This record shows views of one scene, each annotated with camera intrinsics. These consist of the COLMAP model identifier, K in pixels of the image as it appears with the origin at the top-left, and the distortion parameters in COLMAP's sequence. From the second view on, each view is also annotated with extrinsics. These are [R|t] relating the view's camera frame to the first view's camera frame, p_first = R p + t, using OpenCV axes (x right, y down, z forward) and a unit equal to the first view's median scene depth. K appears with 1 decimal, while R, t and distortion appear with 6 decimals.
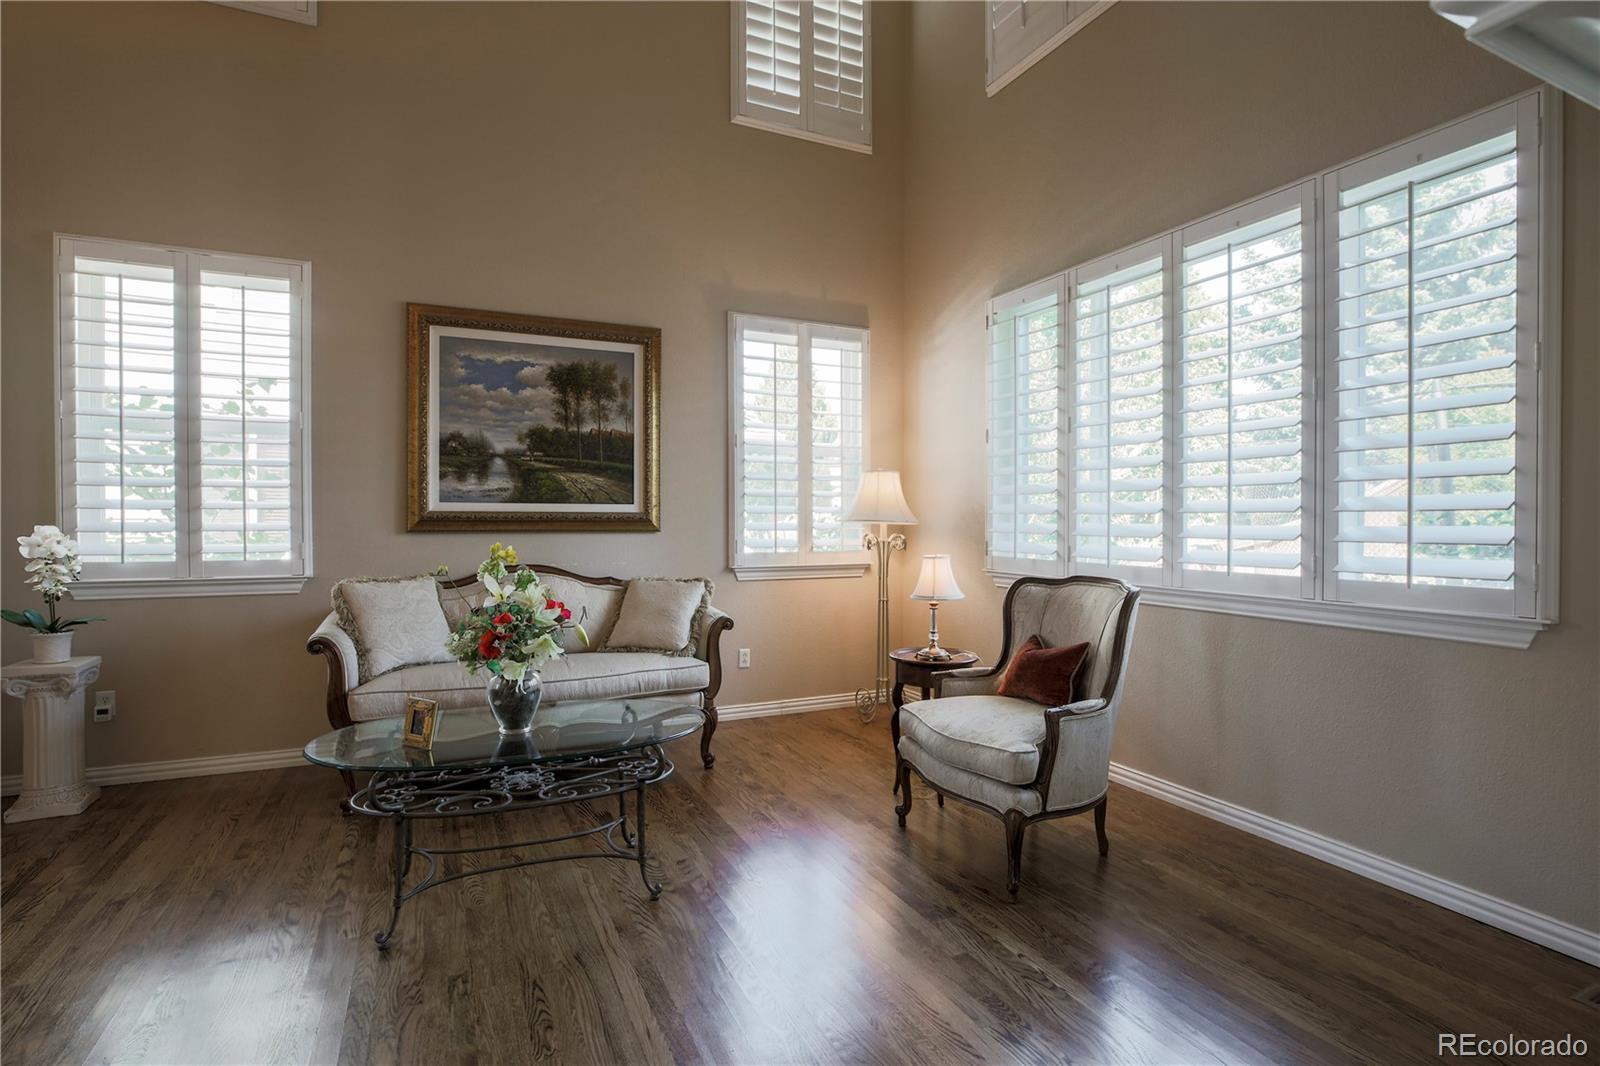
lens RADIAL K [[779.4, 0, 793.6], [0, 779.4, 533.1], [0, 0, 1]] dist [-0.025849, 0.000318]
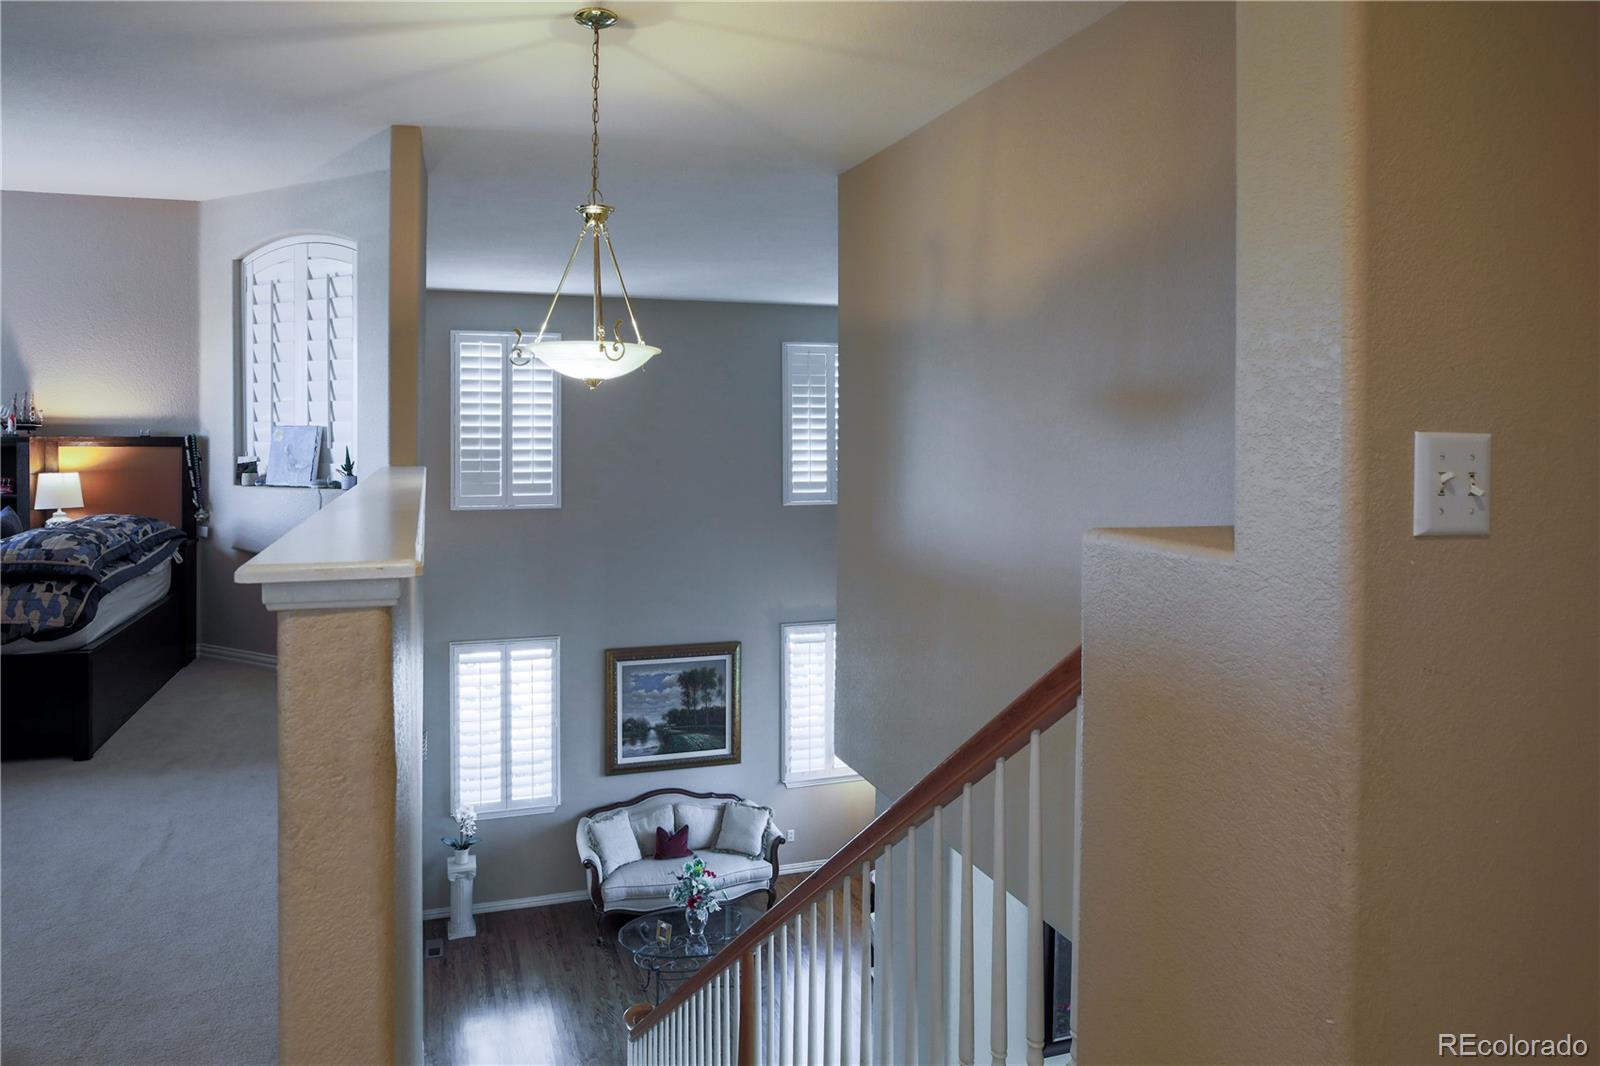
lens RADIAL K [[976.8, 0, 689.5], [0, 976.8, 437.9], [0, 0, 1]] dist [0.004603, -0.000249]
pose [[0.985943, -0.003907, -0.167039, 0.080247], [0.002659, 0.999967, -0.007698, -0.756046], [0.167063, 0.007145, 0.985920, -1.206572]]
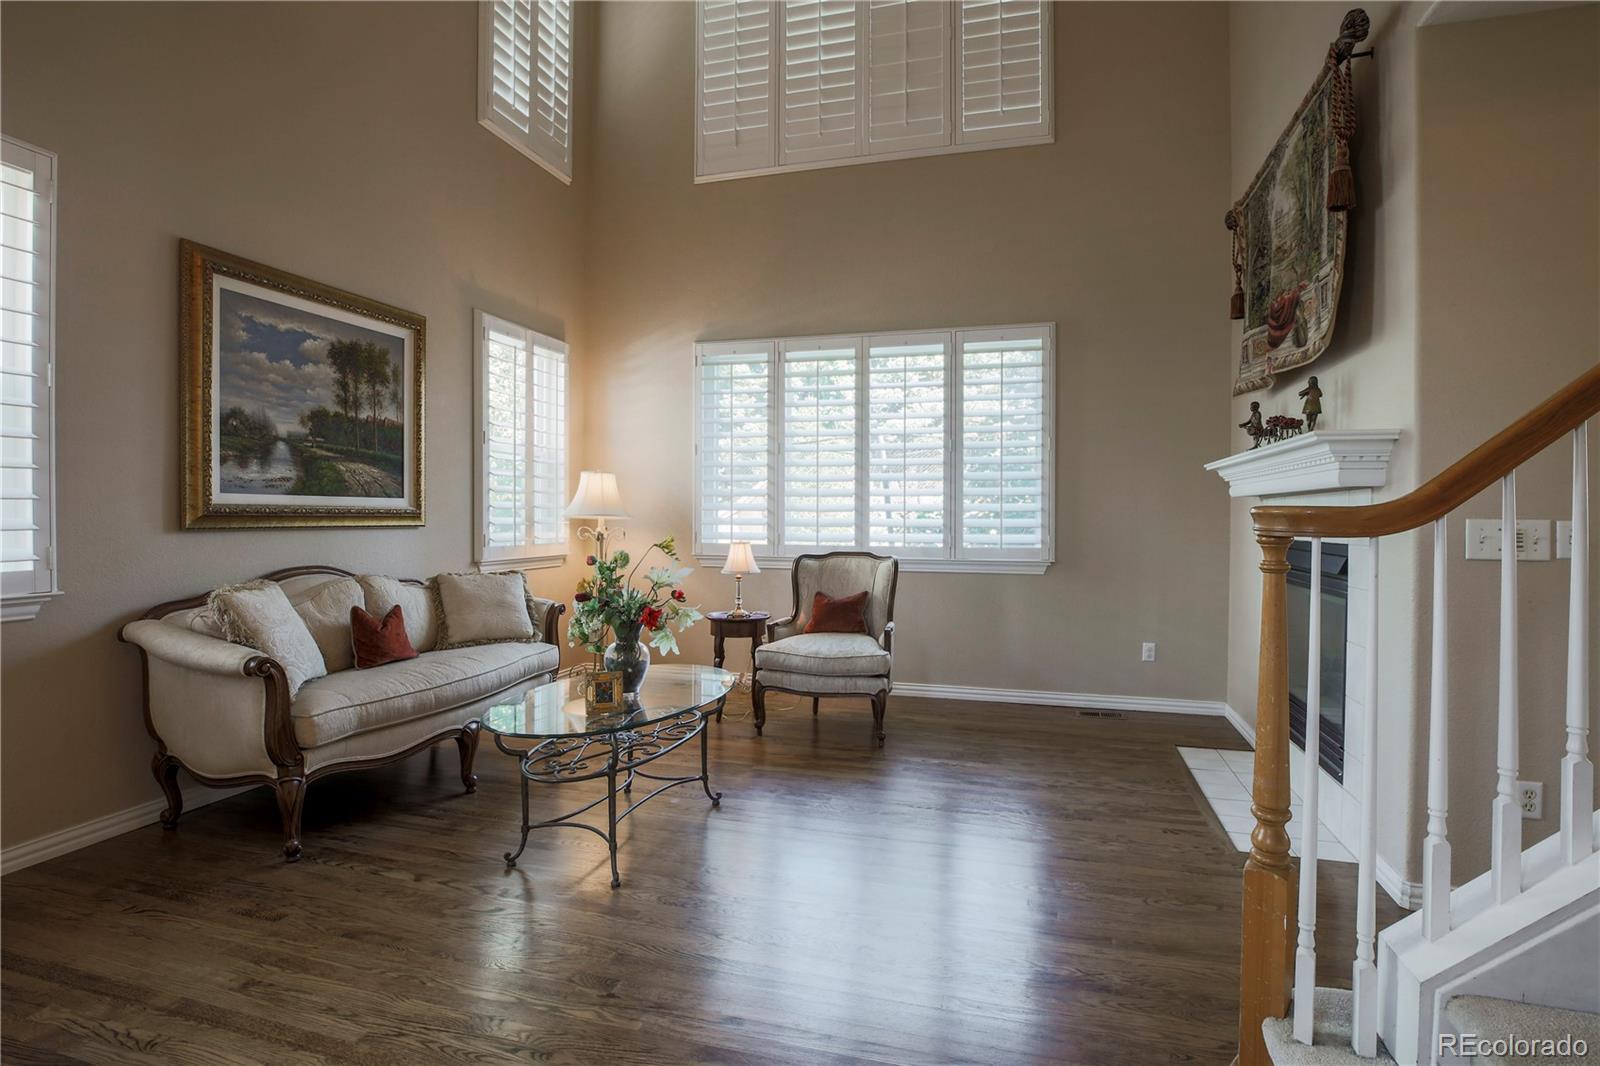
lens RADIAL K [[794.9, 0, 800.0], [0, 794.9, 533.0], [0, 0, 1]] dist [-0.022276, -0.000538]
pose [[0.664499, -0.015952, 0.747119, -0.657768], [0.009768, 0.999872, 0.012661, -0.002259], [-0.747226, -0.001116, 0.664570, -0.000118]]
